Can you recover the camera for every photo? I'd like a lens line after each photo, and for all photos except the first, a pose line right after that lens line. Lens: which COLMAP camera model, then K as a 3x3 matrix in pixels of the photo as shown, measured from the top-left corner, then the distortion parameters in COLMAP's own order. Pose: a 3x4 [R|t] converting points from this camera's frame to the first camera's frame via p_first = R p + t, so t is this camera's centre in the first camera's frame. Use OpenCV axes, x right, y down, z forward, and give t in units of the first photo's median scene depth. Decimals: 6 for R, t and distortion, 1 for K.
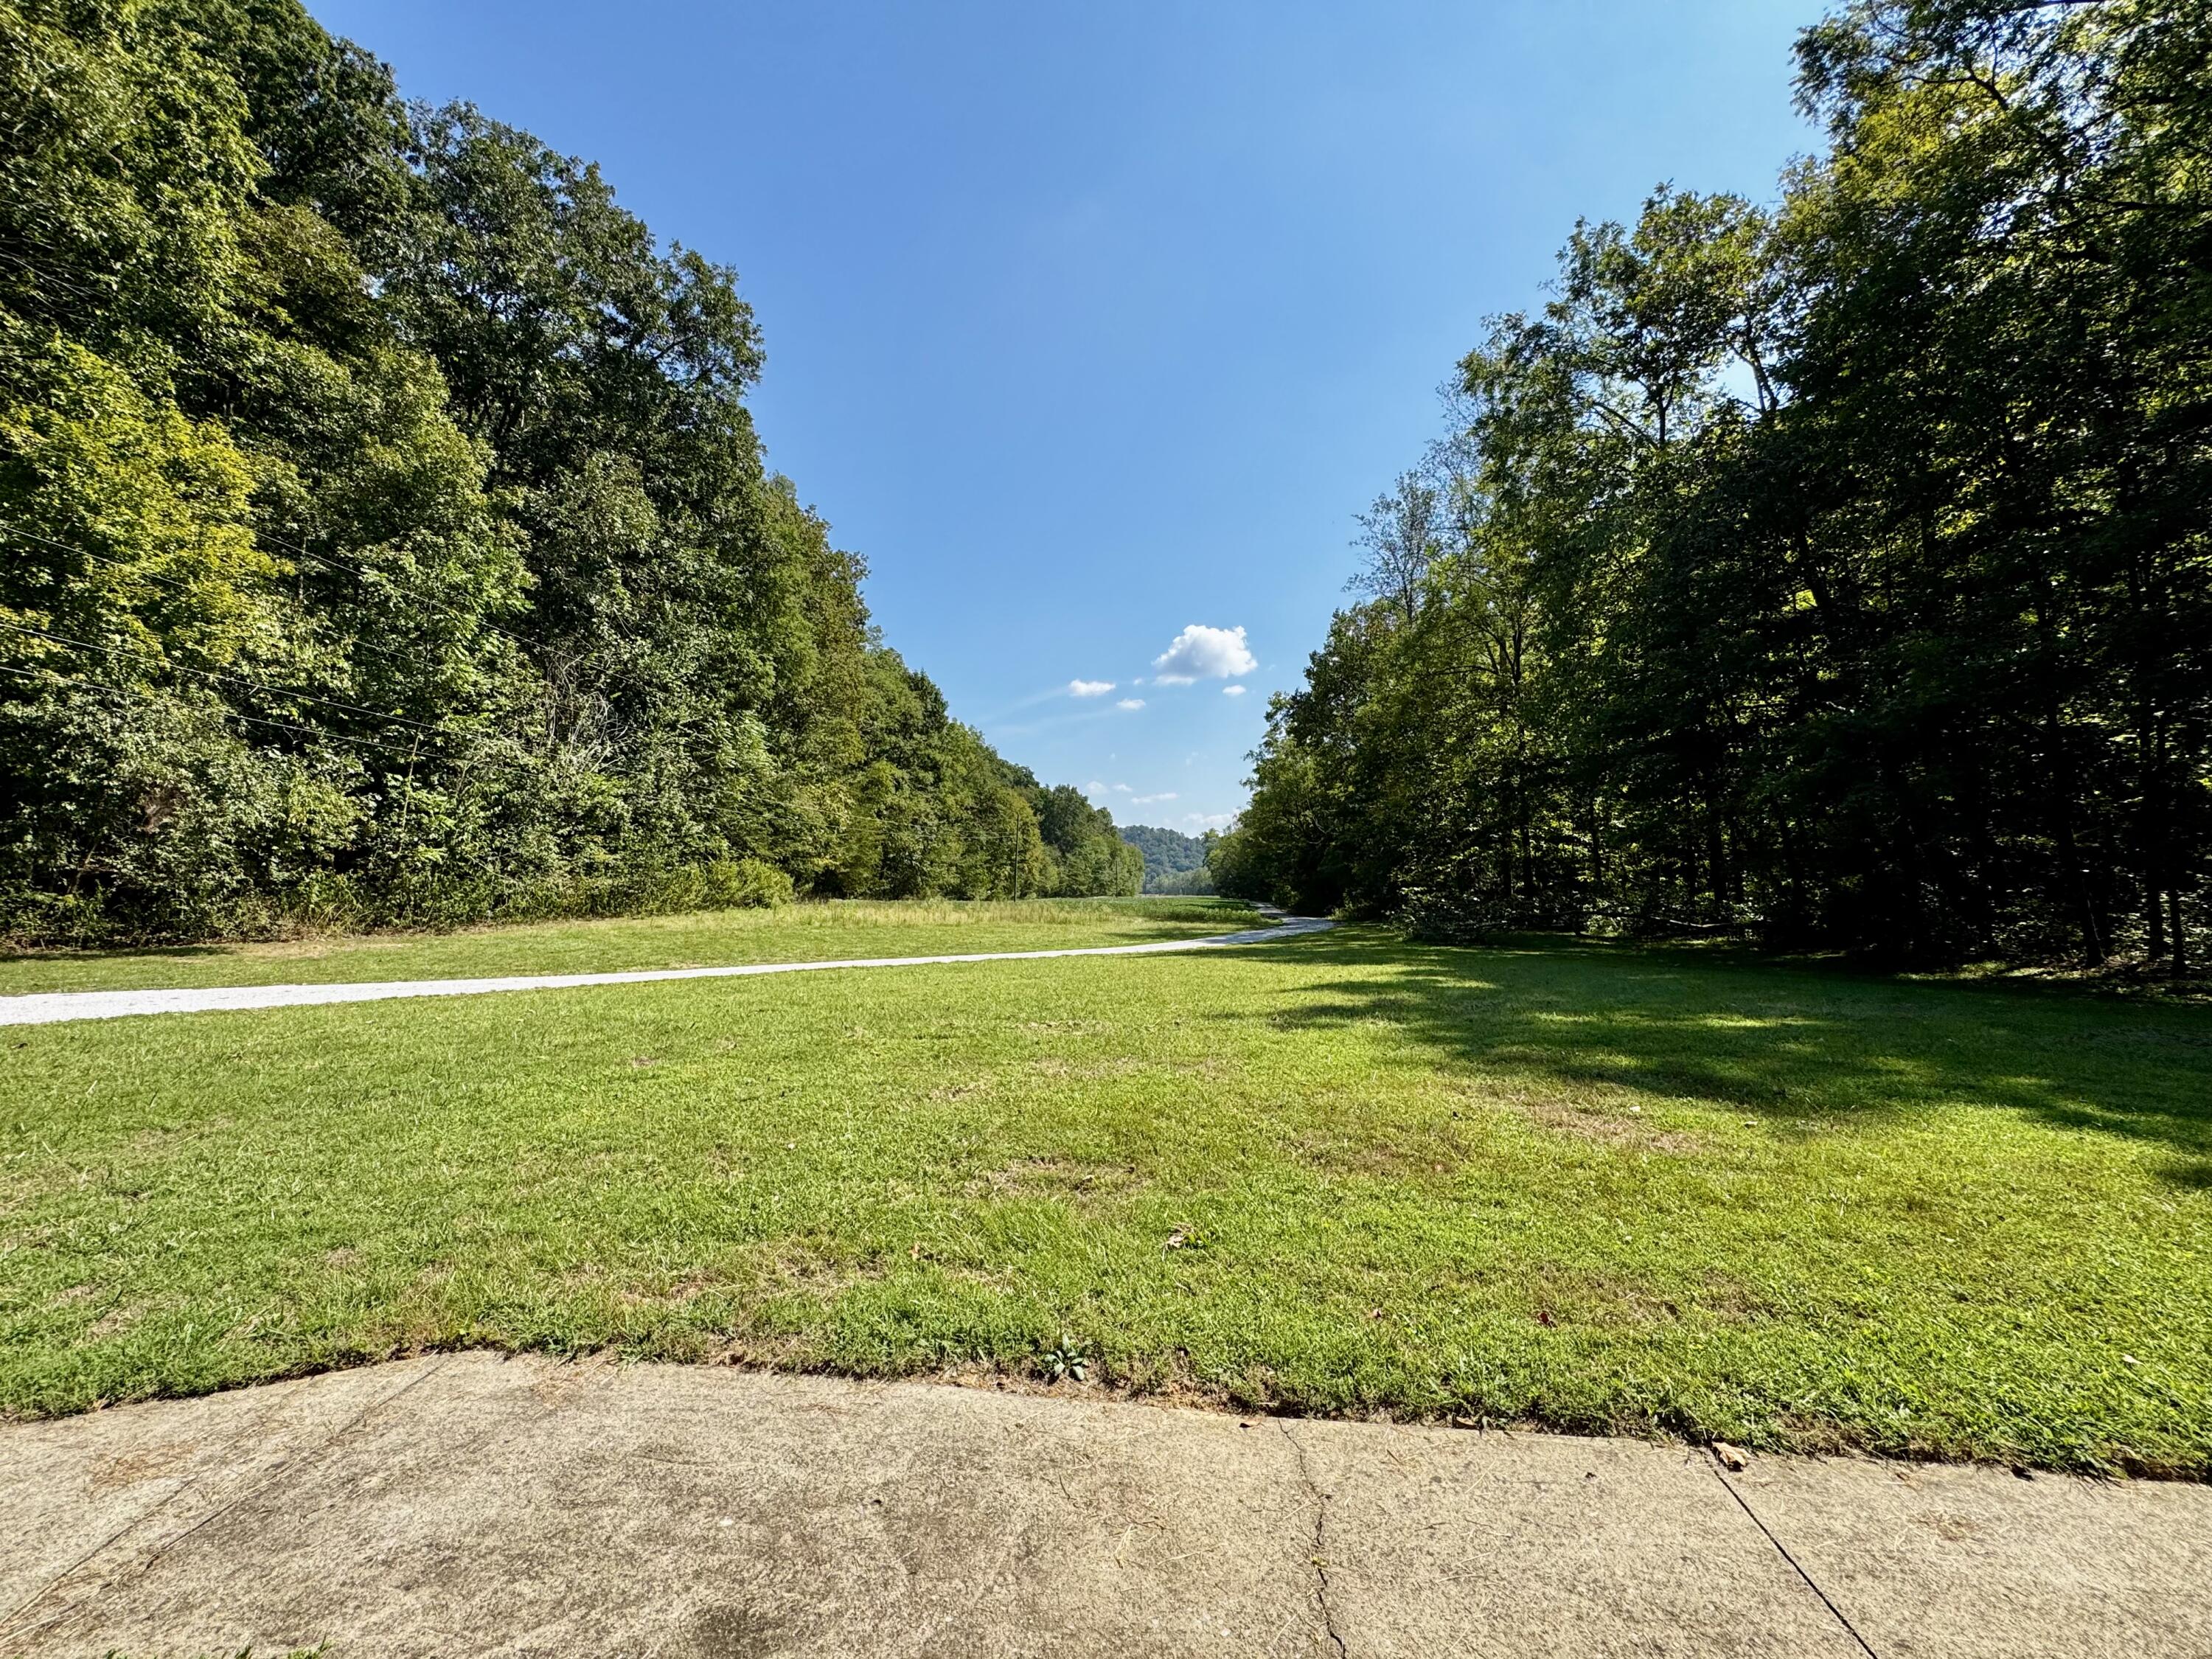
lens RADIAL K [[879.4, 0, 1103.6], [0, 879.4, 822.8], [0, 0, 1]] dist [-0.003559, 0.000893]
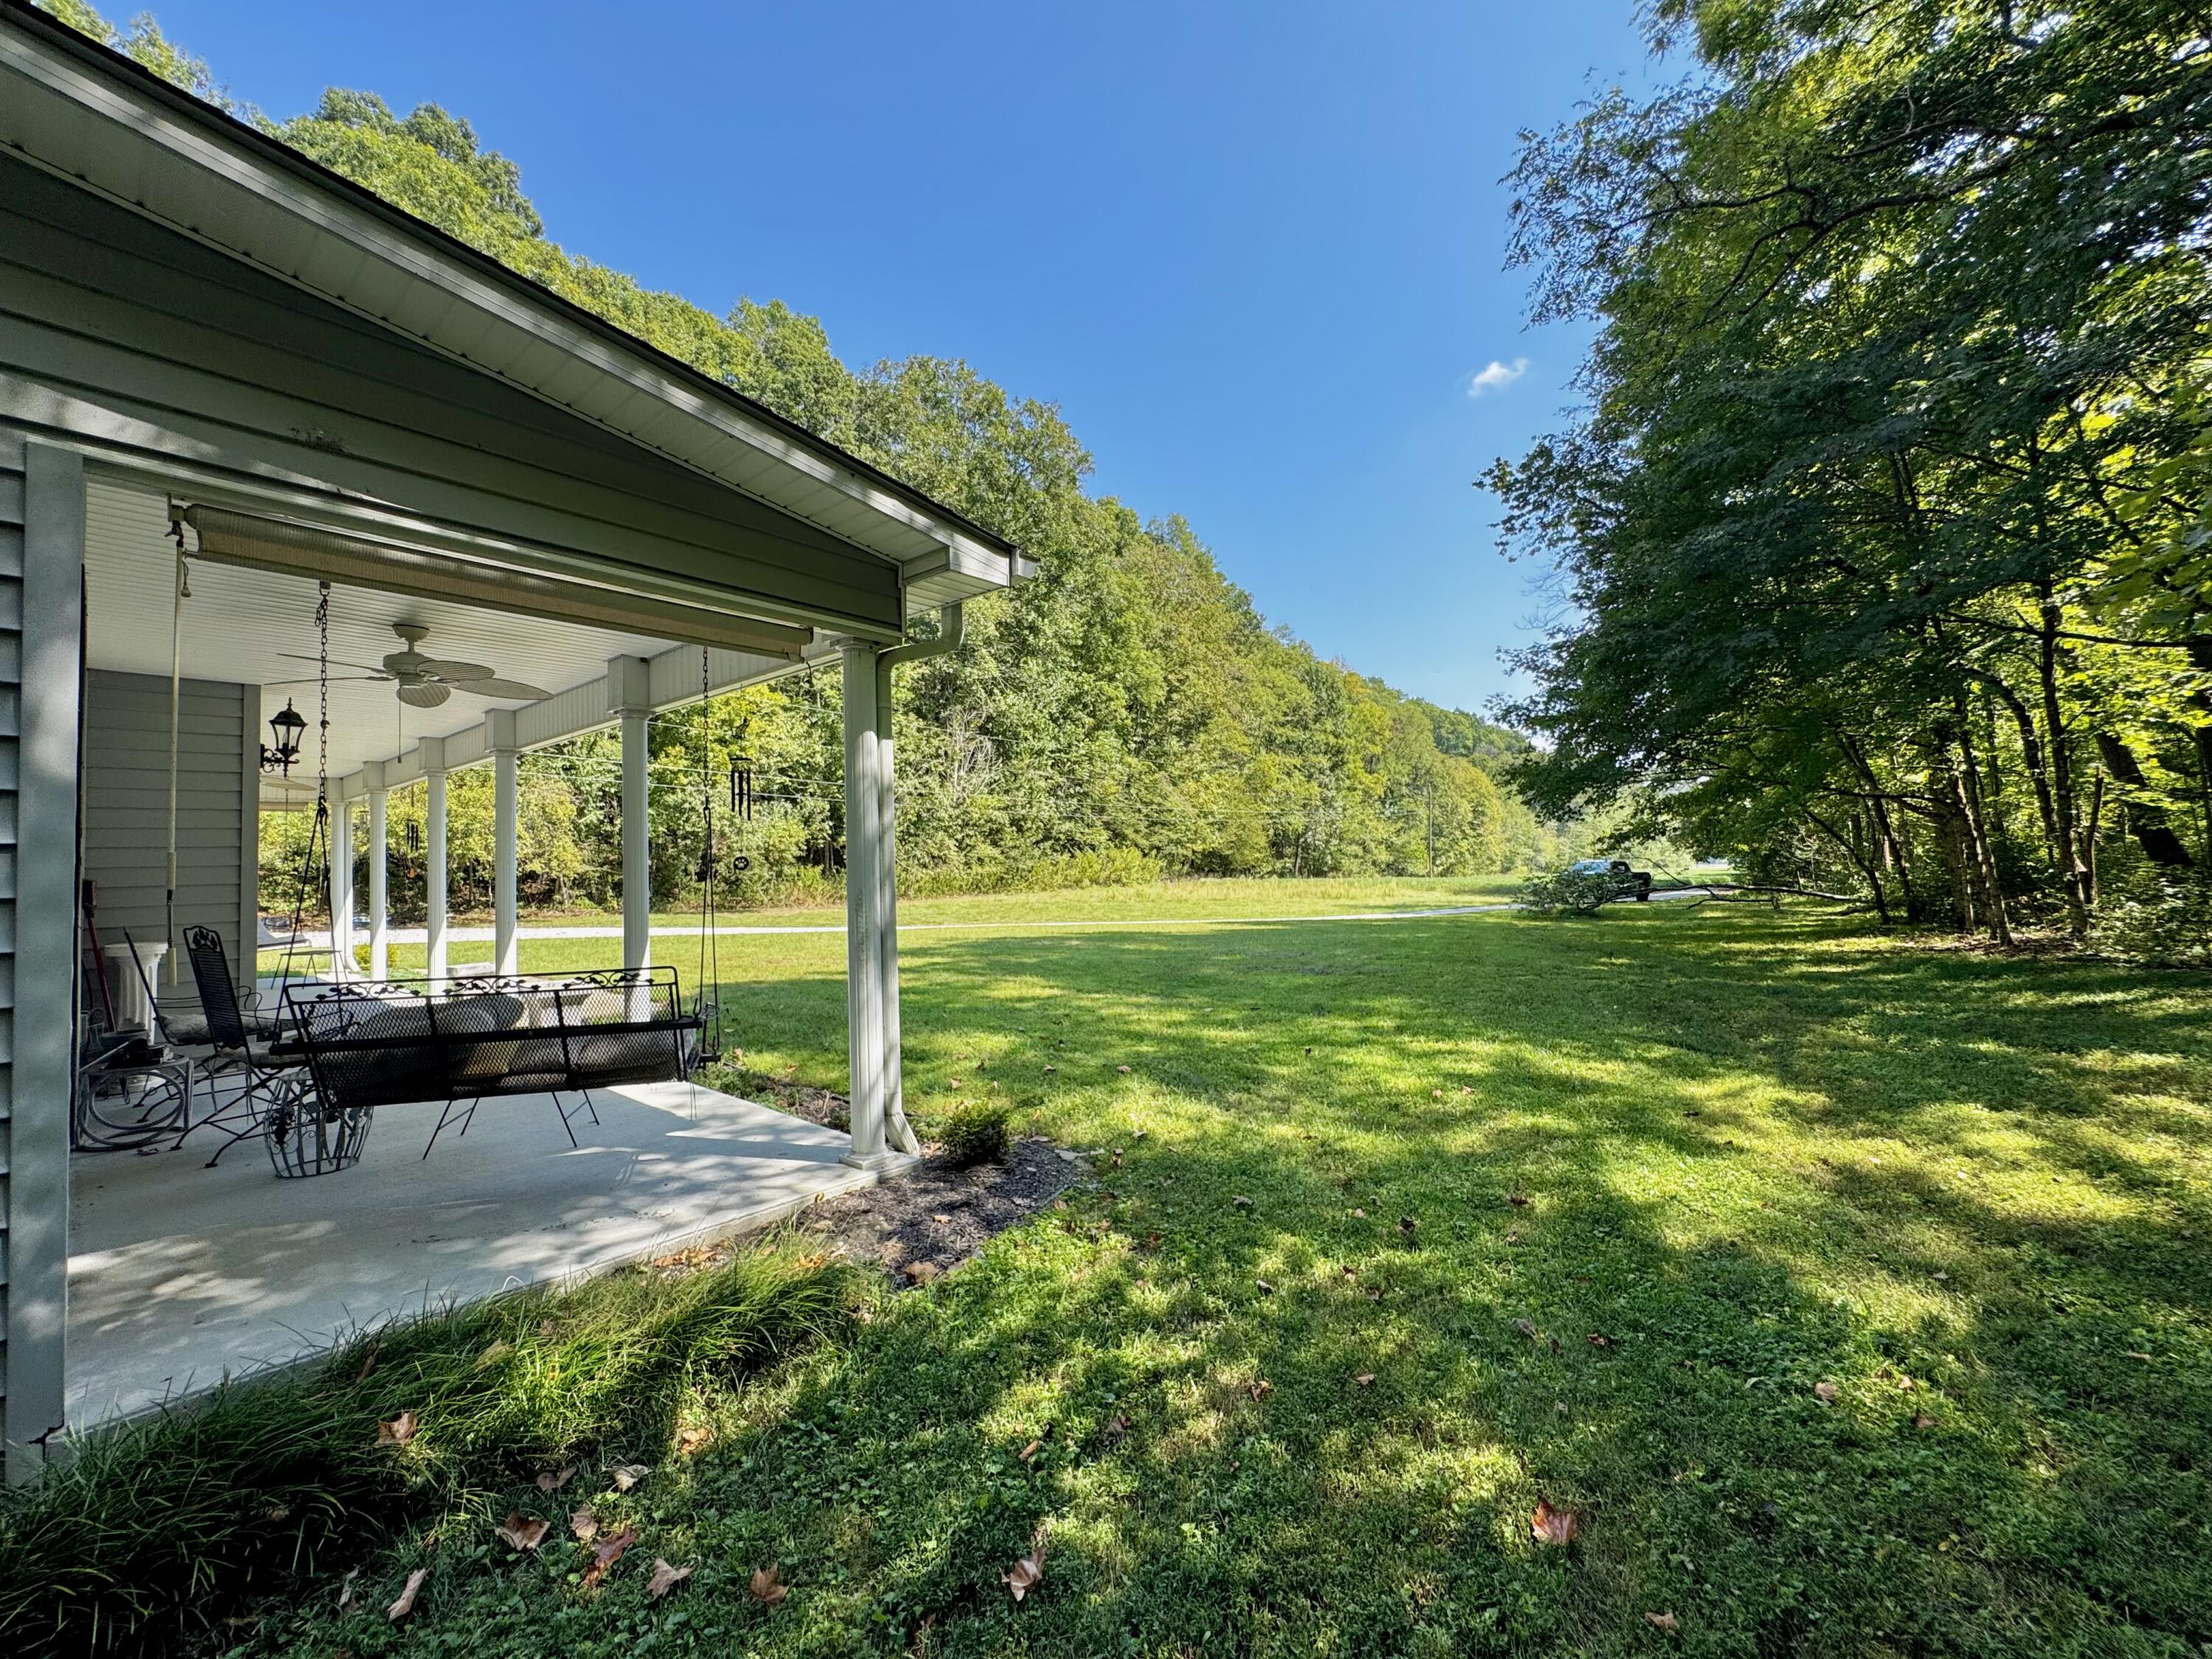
lens RADIAL K [[879.4, 0, 1101.8], [0, 879.4, 834.2], [0, 0, 1]] dist [-0.003559, 0.000893]
pose [[0.834059, -0.037395, -0.550406, 0.365859], [0.059608, 0.997968, 0.022524, -0.011224], [0.548445, -0.051595, 0.834593, -0.096183]]
